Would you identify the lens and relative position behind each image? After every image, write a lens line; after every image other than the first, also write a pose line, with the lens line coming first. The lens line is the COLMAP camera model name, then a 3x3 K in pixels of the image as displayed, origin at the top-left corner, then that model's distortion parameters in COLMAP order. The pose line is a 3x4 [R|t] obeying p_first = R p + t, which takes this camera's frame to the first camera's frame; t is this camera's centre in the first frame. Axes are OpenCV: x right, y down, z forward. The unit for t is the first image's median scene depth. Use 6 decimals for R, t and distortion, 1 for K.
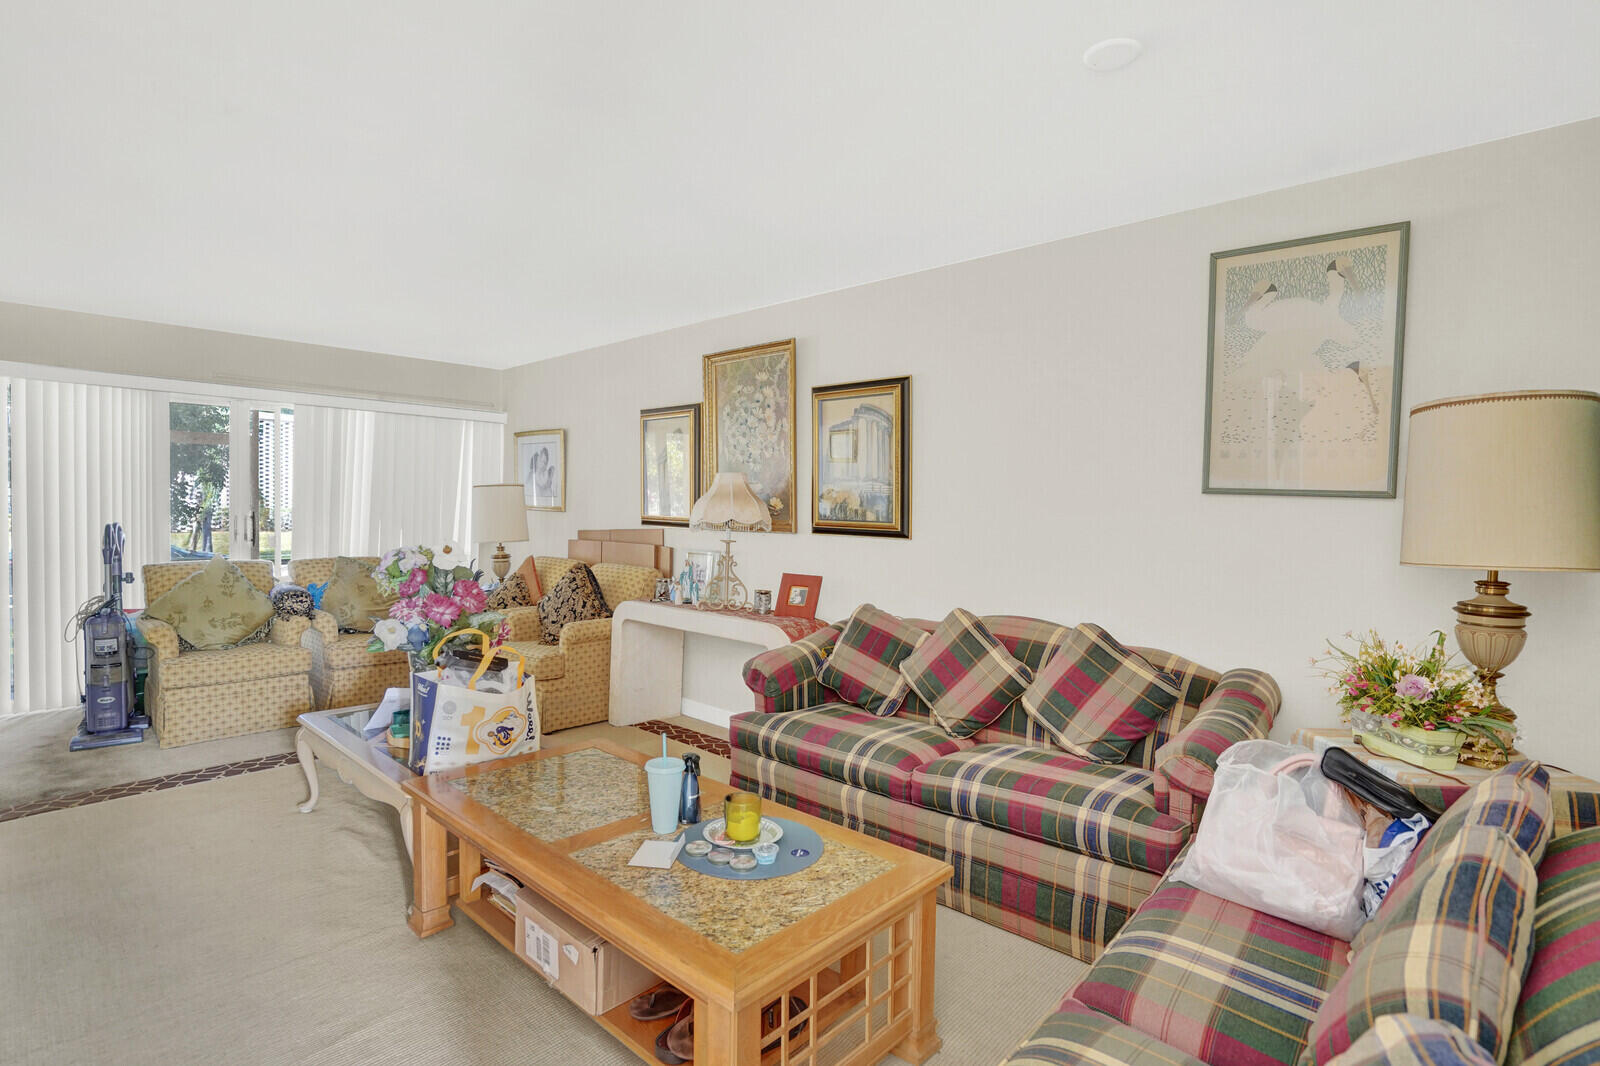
lens RADIAL K [[787.0, 0, 797.3], [0, 787.0, 530.2], [0, 0, 1]] dist [-0.071227, 0.027153]
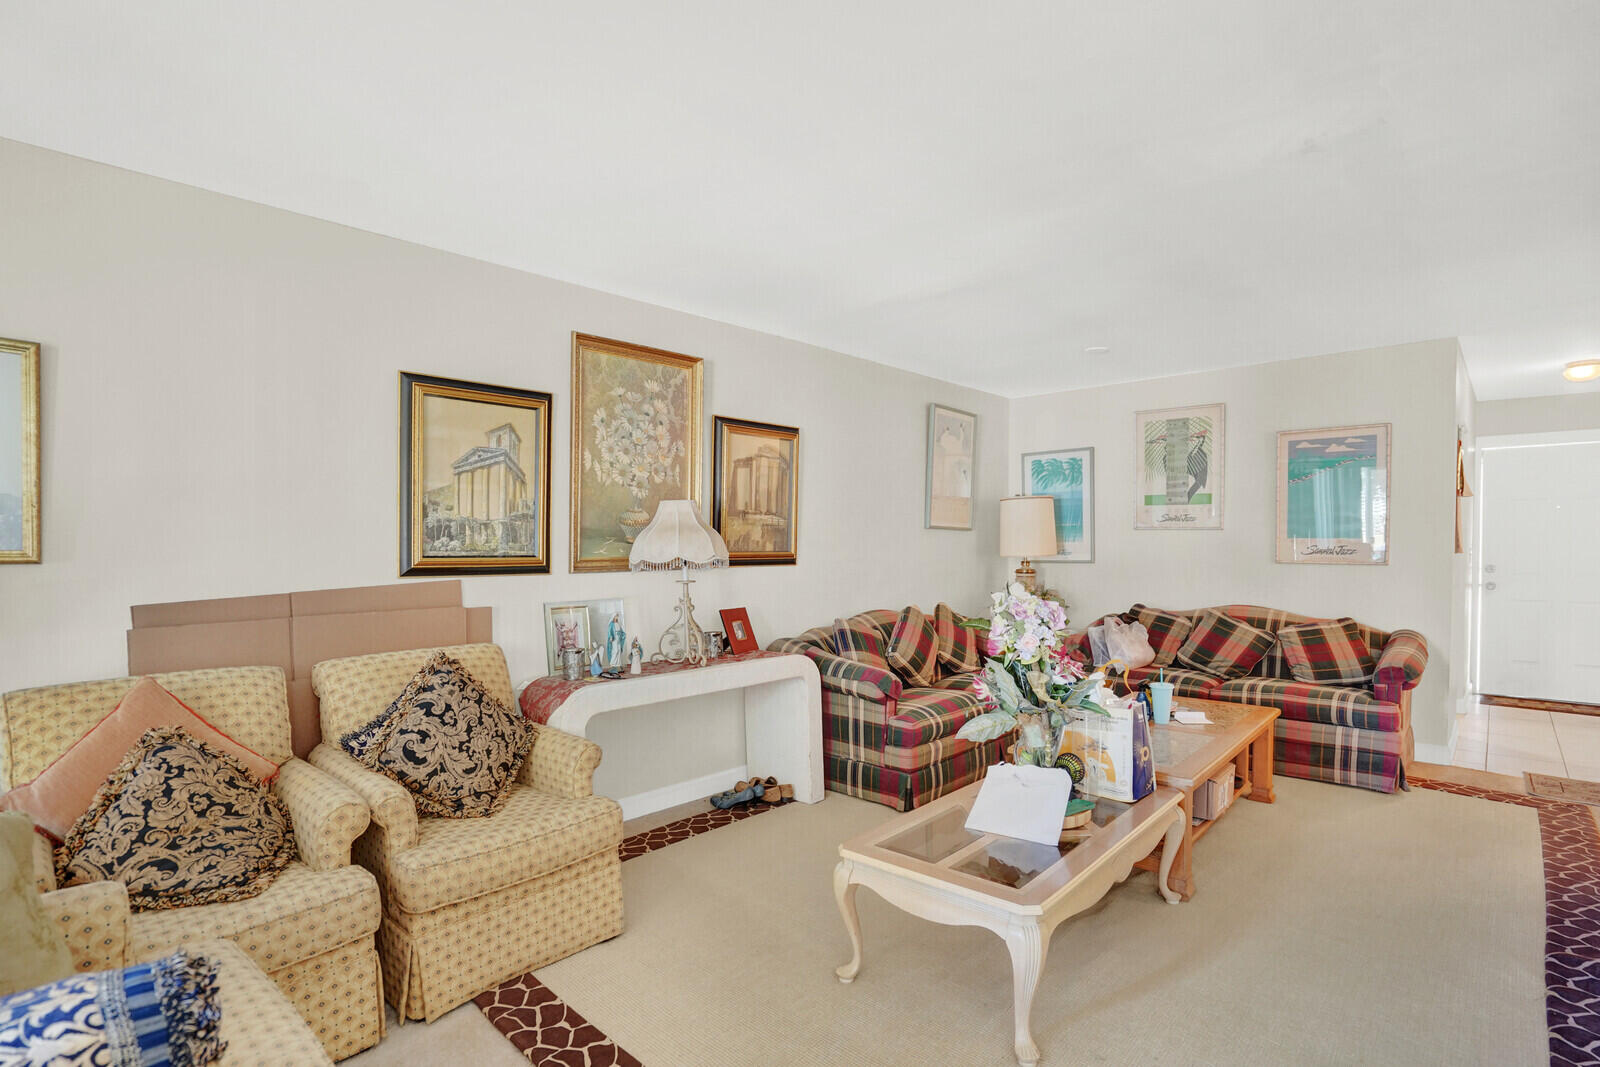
lens RADIAL K [[787.0, 0, 797.3], [0, 787.0, 530.7], [0, 0, 1]] dist [-0.071227, 0.027153]
pose [[-0.012302, -0.014208, 0.999823, -0.899290], [0.023522, 0.999618, 0.014494, -0.049372], [-0.999648, 0.023696, -0.011963, 0.866435]]
